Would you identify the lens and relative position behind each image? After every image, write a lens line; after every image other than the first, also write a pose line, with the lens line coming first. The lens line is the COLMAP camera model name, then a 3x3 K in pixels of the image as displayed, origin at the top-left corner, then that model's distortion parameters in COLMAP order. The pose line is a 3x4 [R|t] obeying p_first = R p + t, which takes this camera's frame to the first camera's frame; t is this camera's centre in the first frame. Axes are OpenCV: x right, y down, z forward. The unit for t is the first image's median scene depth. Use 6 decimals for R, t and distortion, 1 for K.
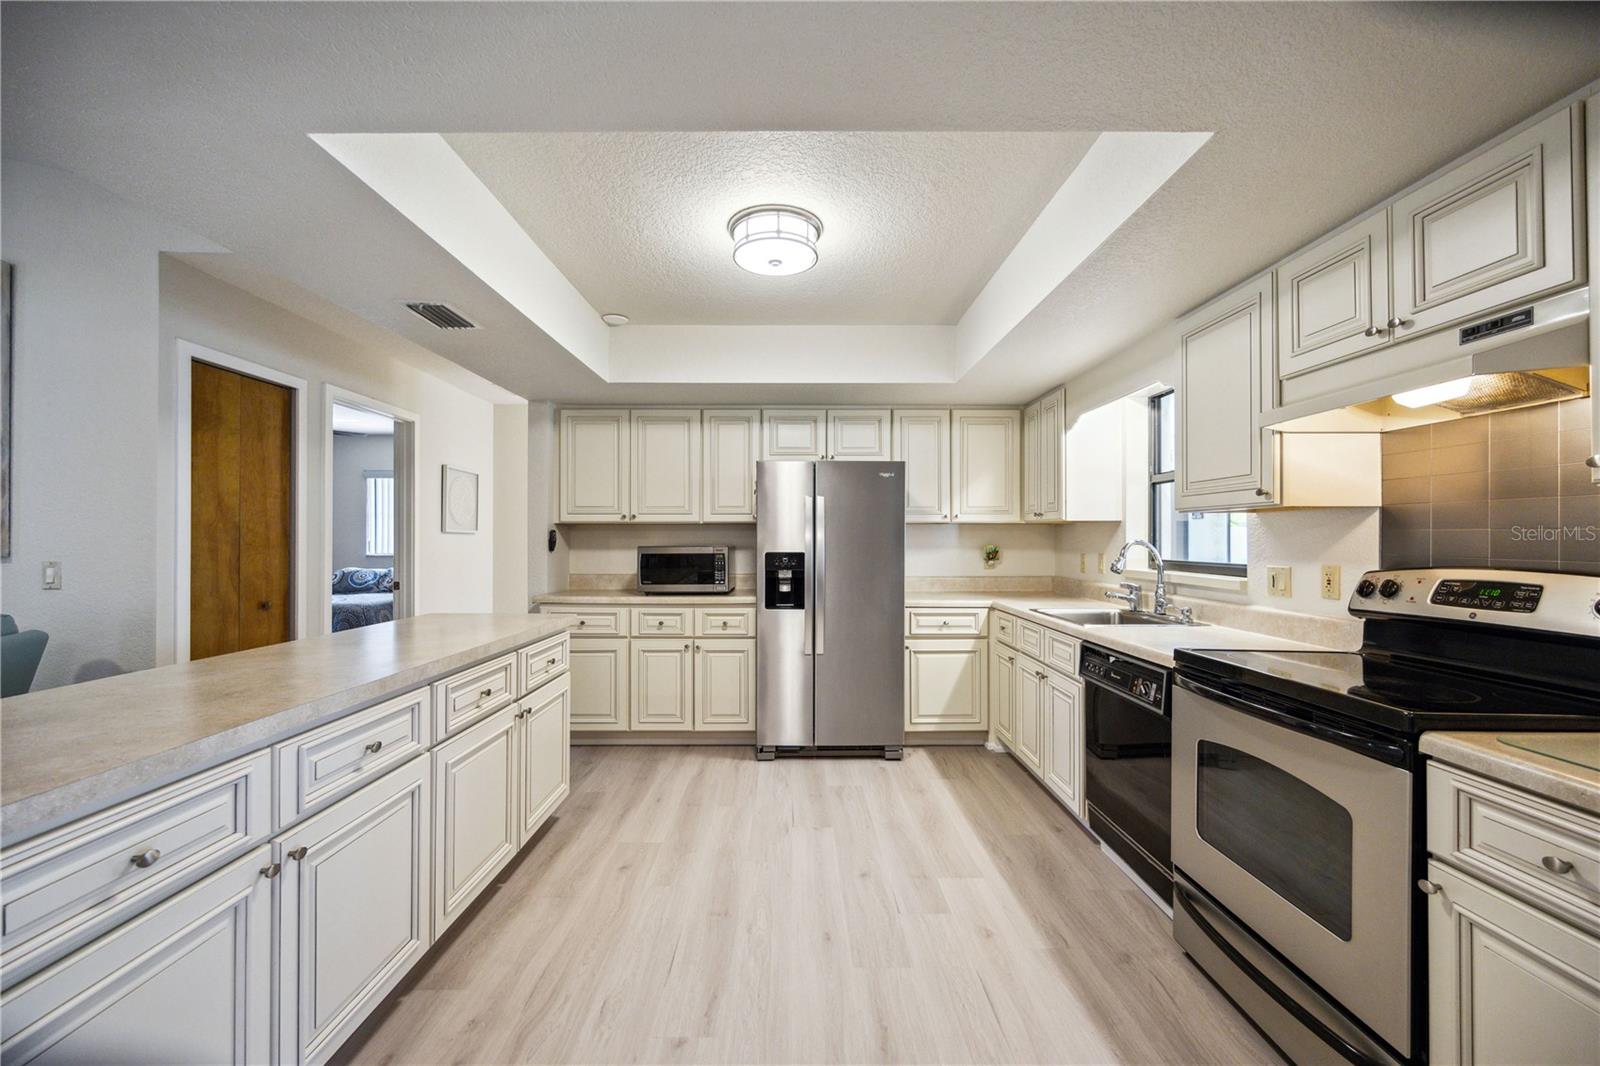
lens RADIAL K [[639.7, 0, 798.7], [0, 639.7, 532.8], [0, 0, 1]] dist [-0.003206, 0.001536]
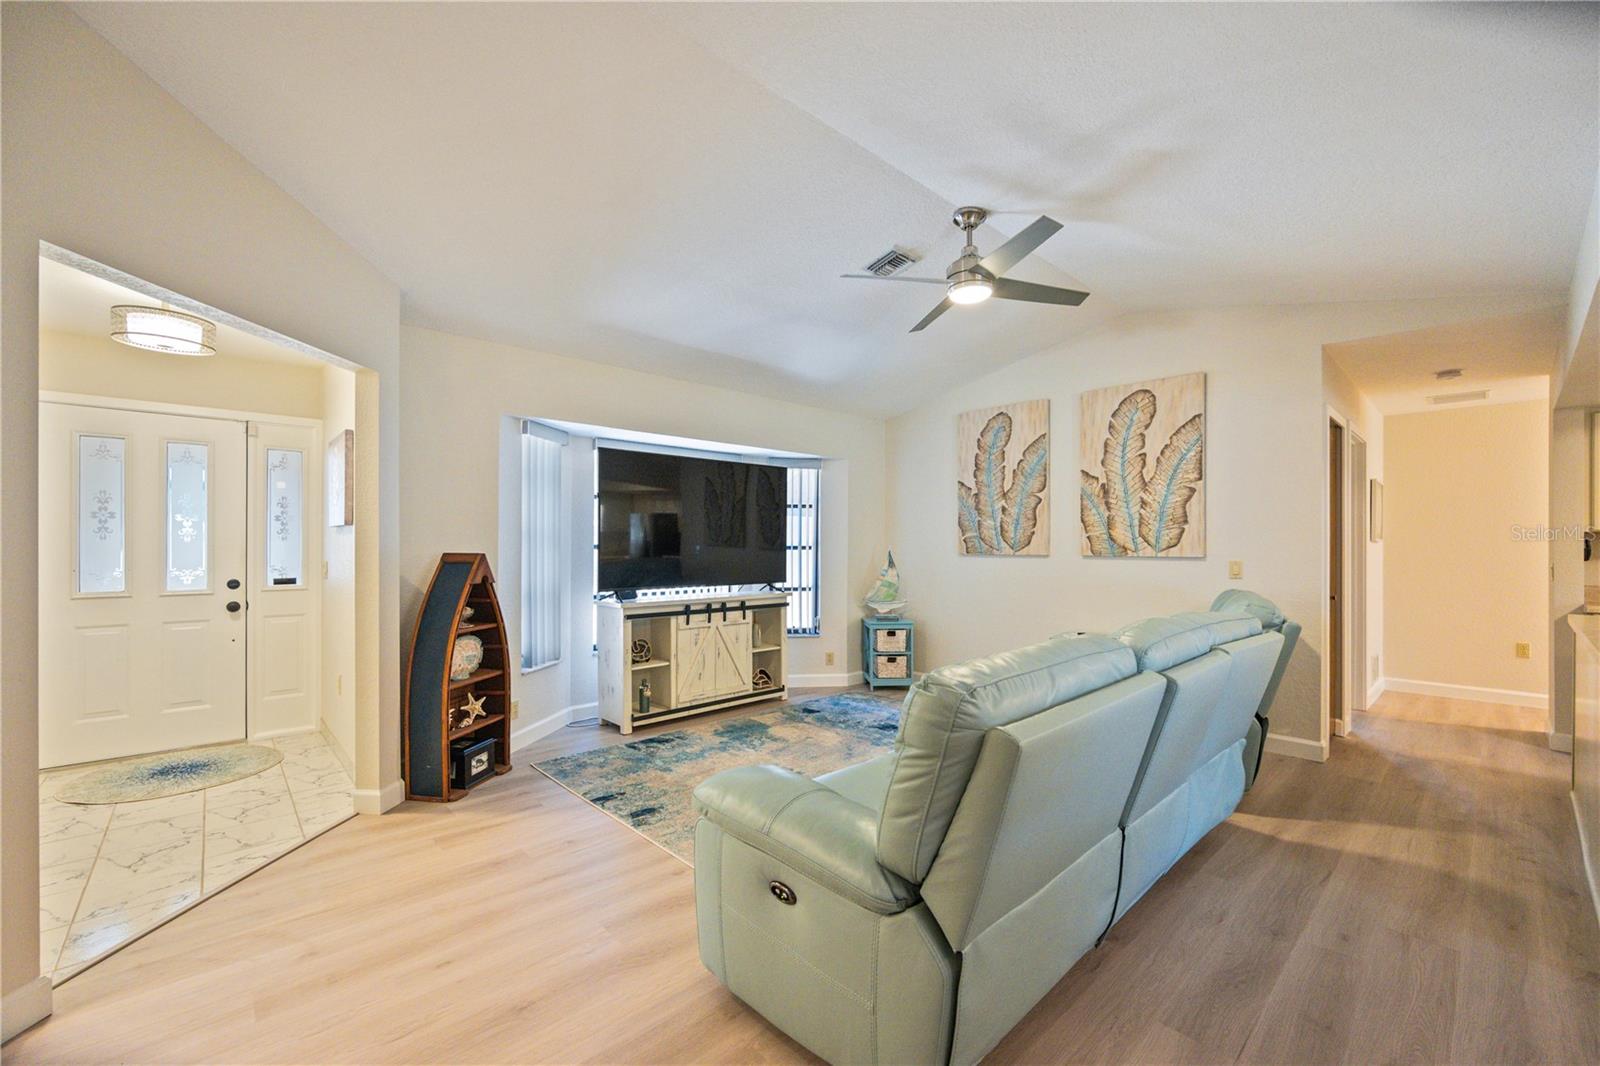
lens RADIAL K [[639.7, 0, 786.4], [0, 639.7, 541.7], [0, 0, 1]] dist [-0.003206, 0.001536]
pose [[0.660853, -0.000414, -0.750515, -0.529326], [0.001354, 0.999999, 0.000640, -0.002194], [0.750514, -0.001439, 0.660853, -0.618946]]
